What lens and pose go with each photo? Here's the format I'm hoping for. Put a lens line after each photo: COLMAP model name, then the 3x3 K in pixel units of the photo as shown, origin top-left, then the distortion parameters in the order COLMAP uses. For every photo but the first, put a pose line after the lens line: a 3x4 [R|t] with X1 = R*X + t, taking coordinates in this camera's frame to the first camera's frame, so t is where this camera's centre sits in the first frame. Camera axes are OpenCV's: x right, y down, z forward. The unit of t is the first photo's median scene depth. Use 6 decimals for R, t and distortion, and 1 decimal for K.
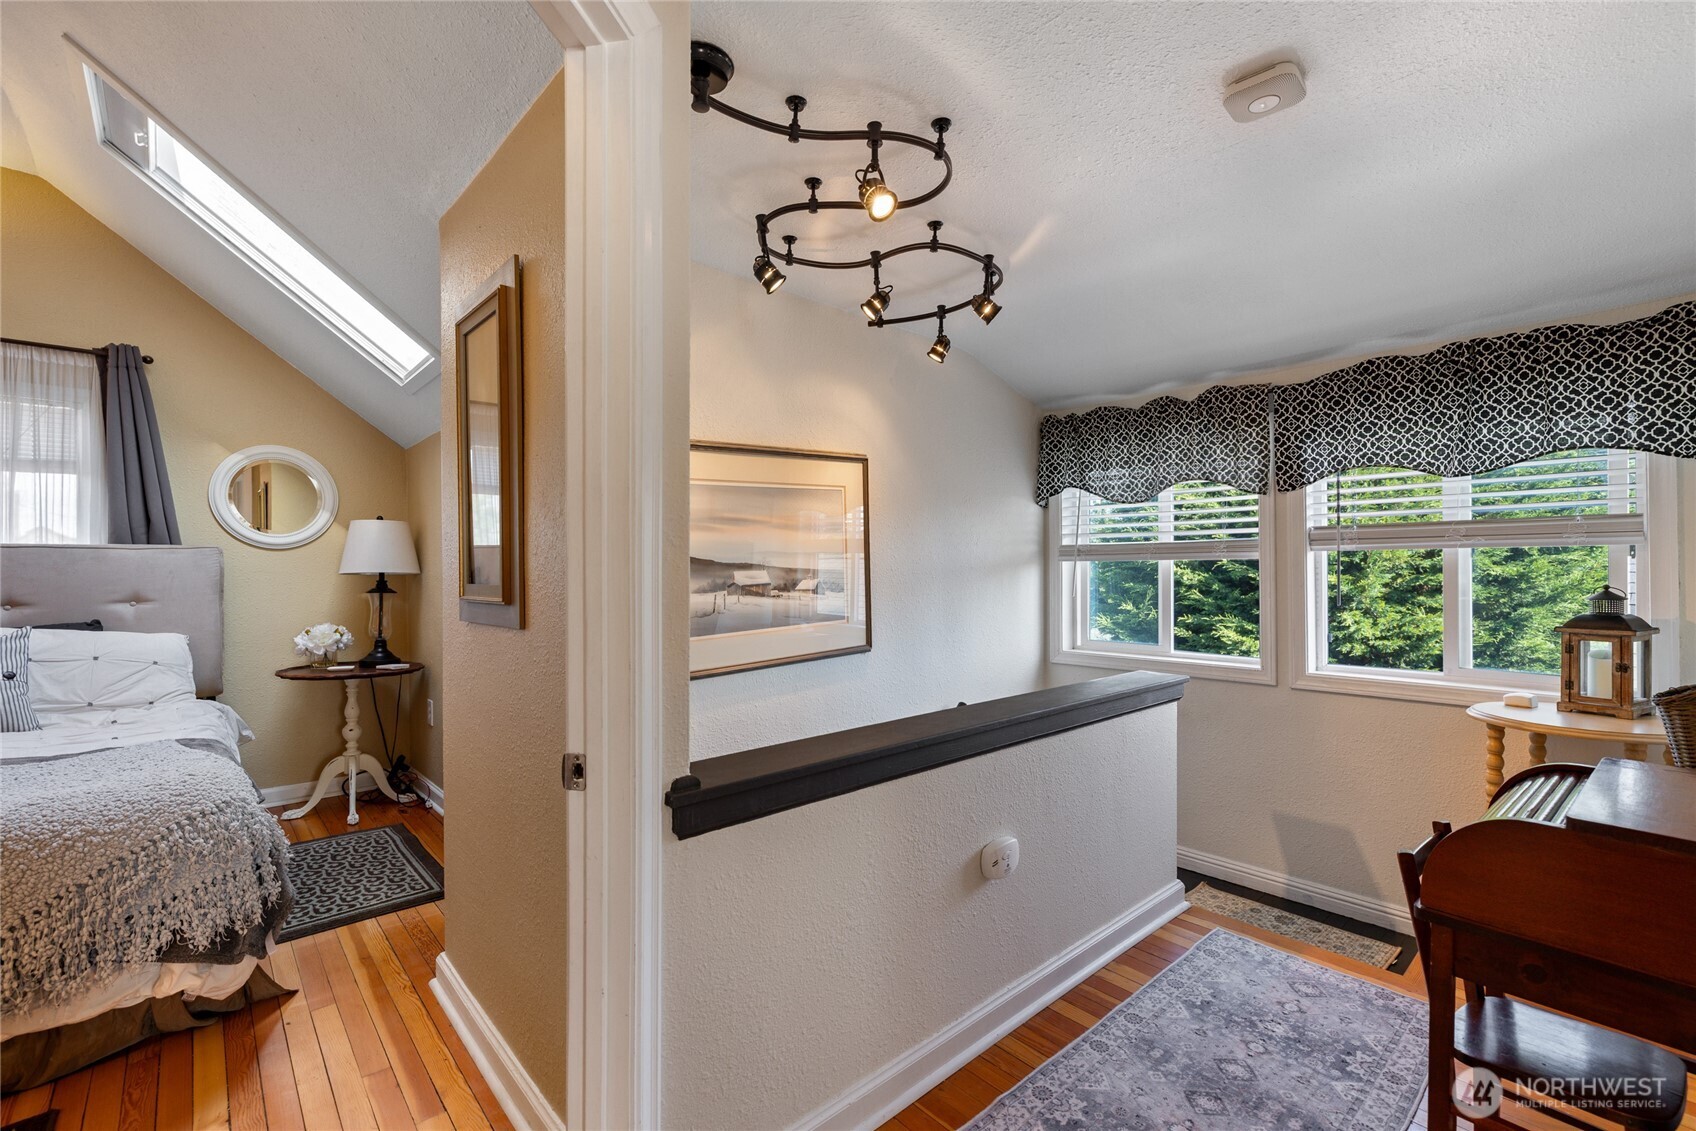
lens RADIAL K [[720.9, 0, 840.2], [0, 720.9, 582.3], [0, 0, 1]] dist [0.007406, -0.001416]
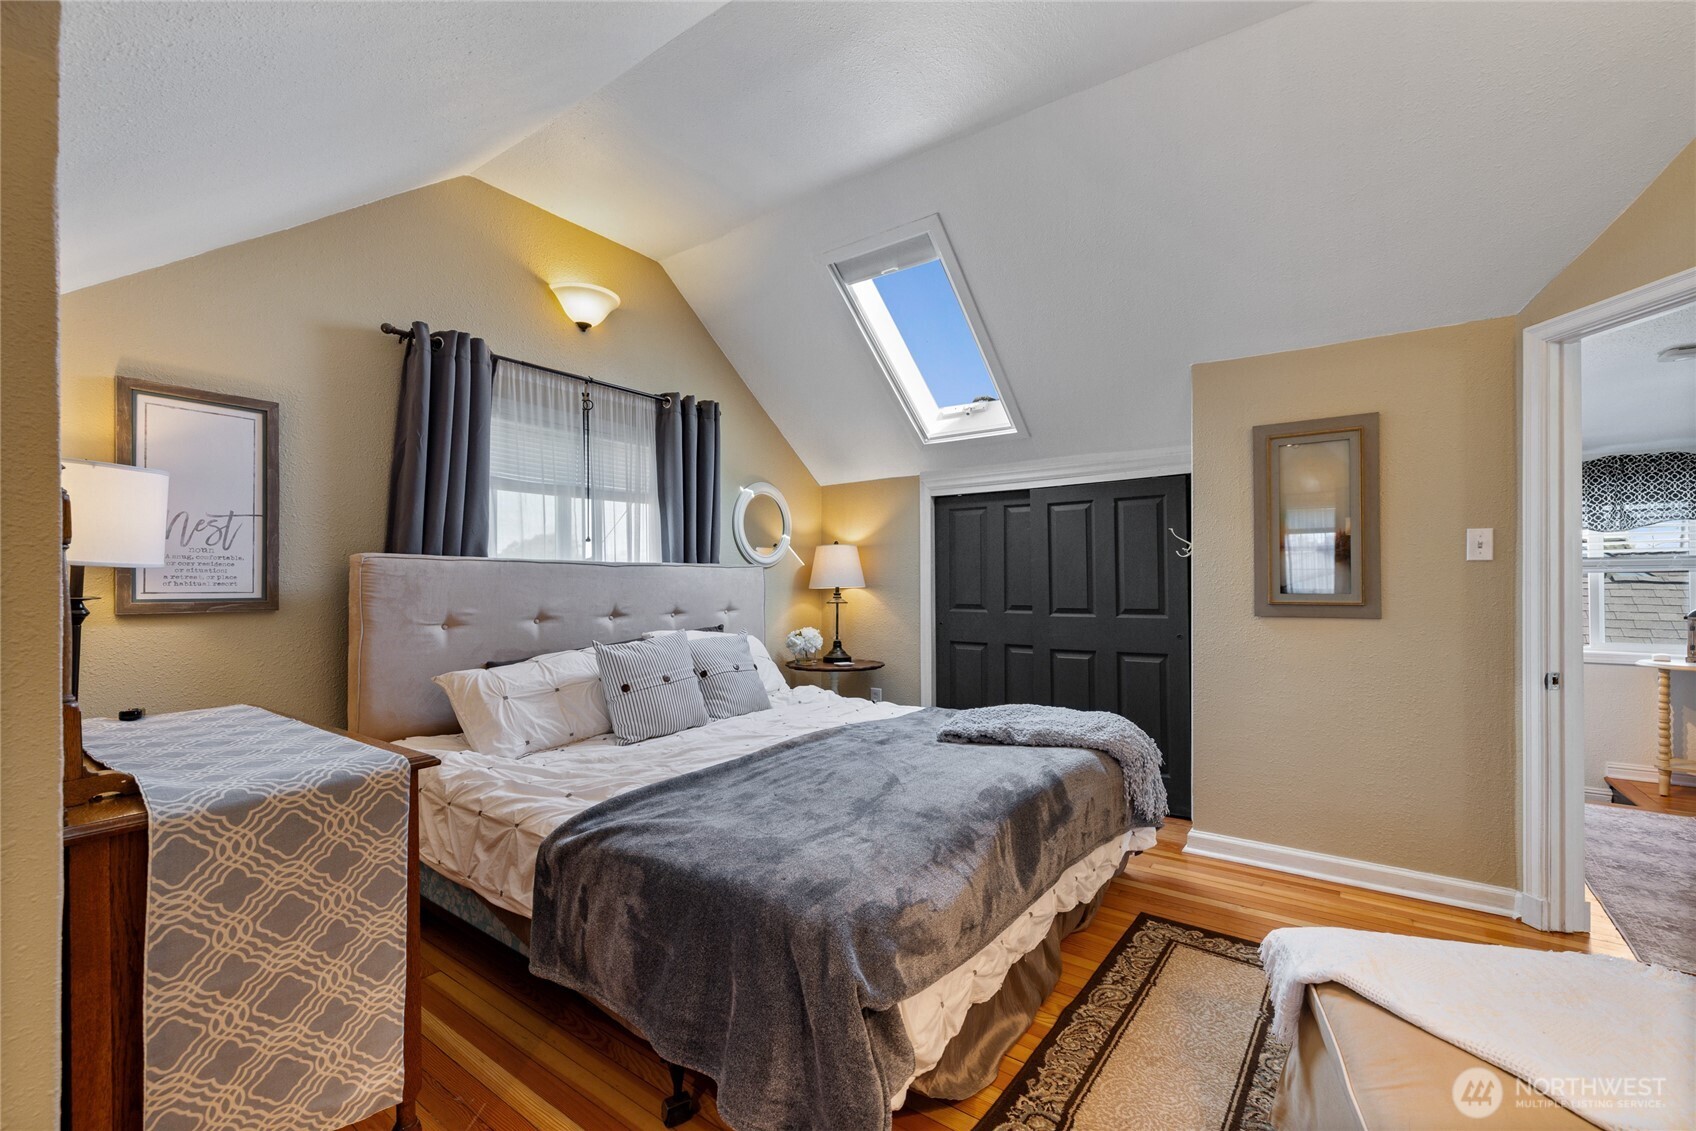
lens RADIAL K [[720.9, 0, 851.1], [0, 720.9, 579.2], [0, 0, 1]] dist [0.007406, -0.001416]
pose [[0.976701, 0.002432, 0.214589, -1.033366], [0.002064, 0.999783, -0.020726, -0.000272], [-0.214593, 0.020686, 0.976484, -0.242427]]
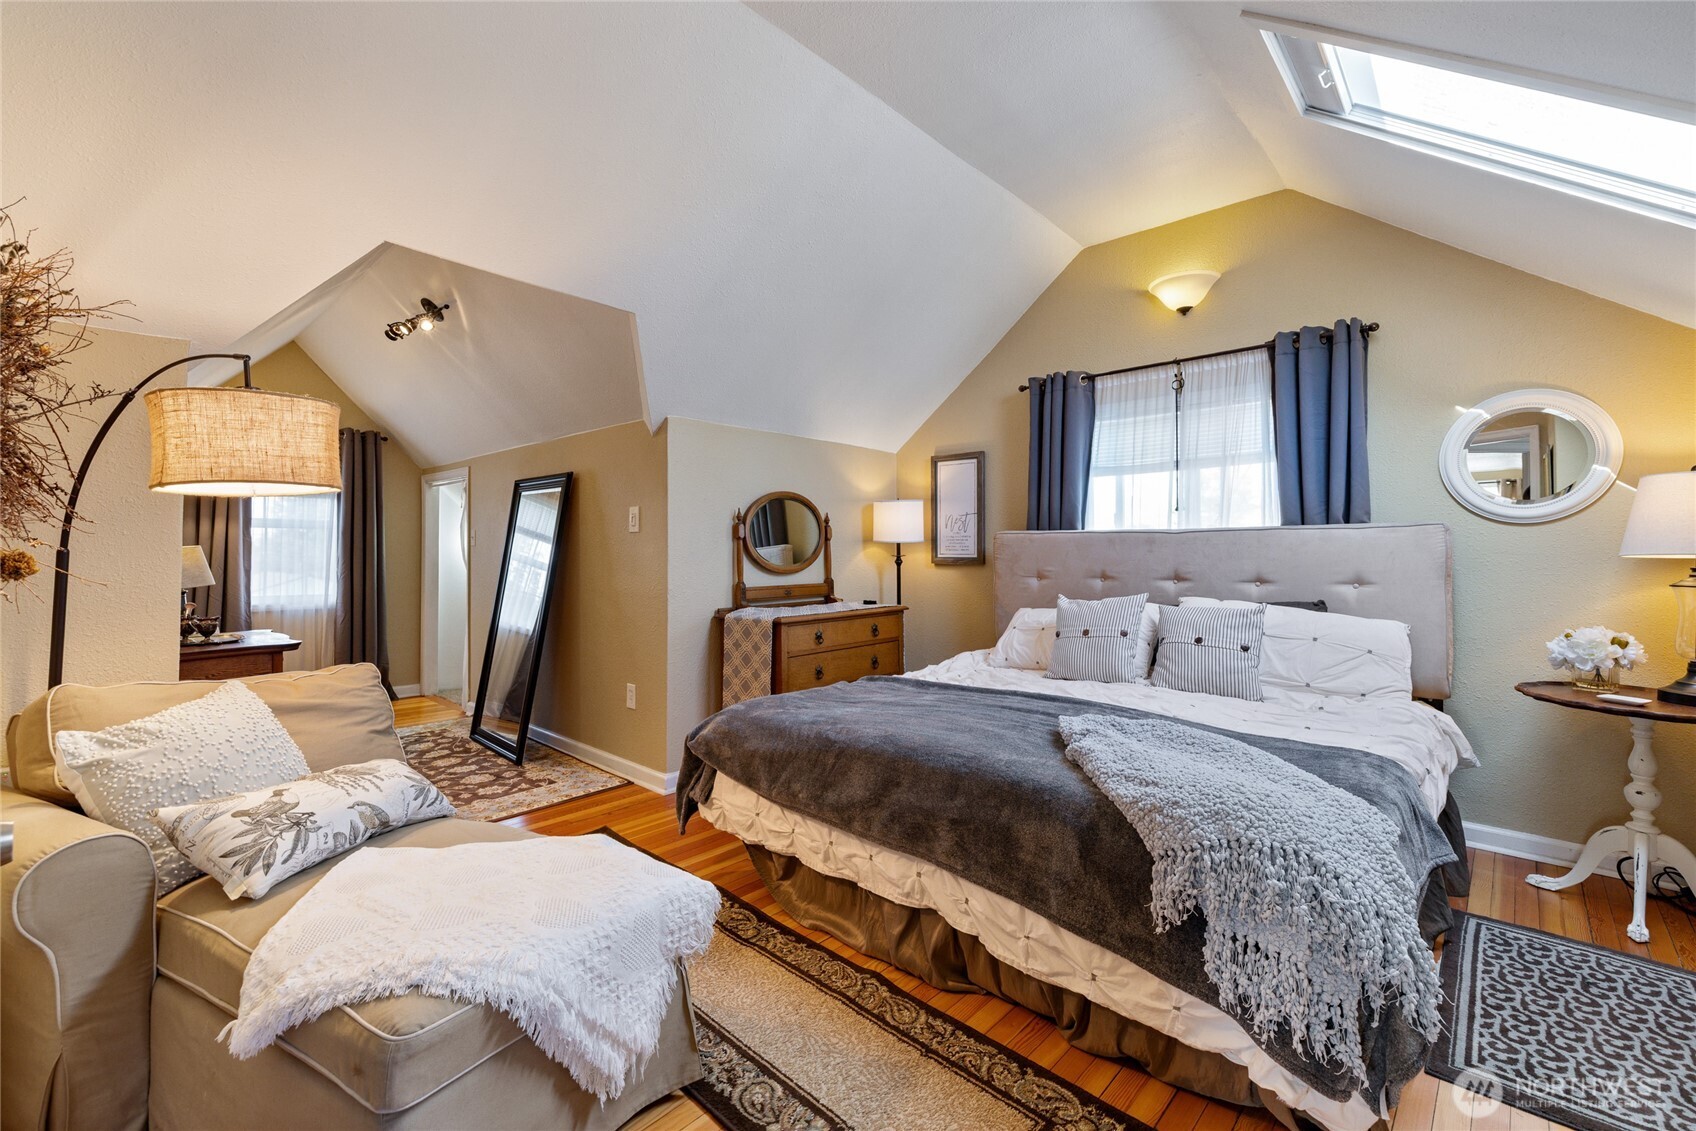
lens RADIAL K [[720.9, 0, 842.7], [0, 720.9, 541.3], [0, 0, 1]] dist [0.007406, -0.001416]
pose [[0.086546, -0.009945, -0.996198, -0.087636], [-0.014080, 0.999838, -0.011204, -0.008838], [0.996148, 0.014996, 0.086392, 0.247163]]
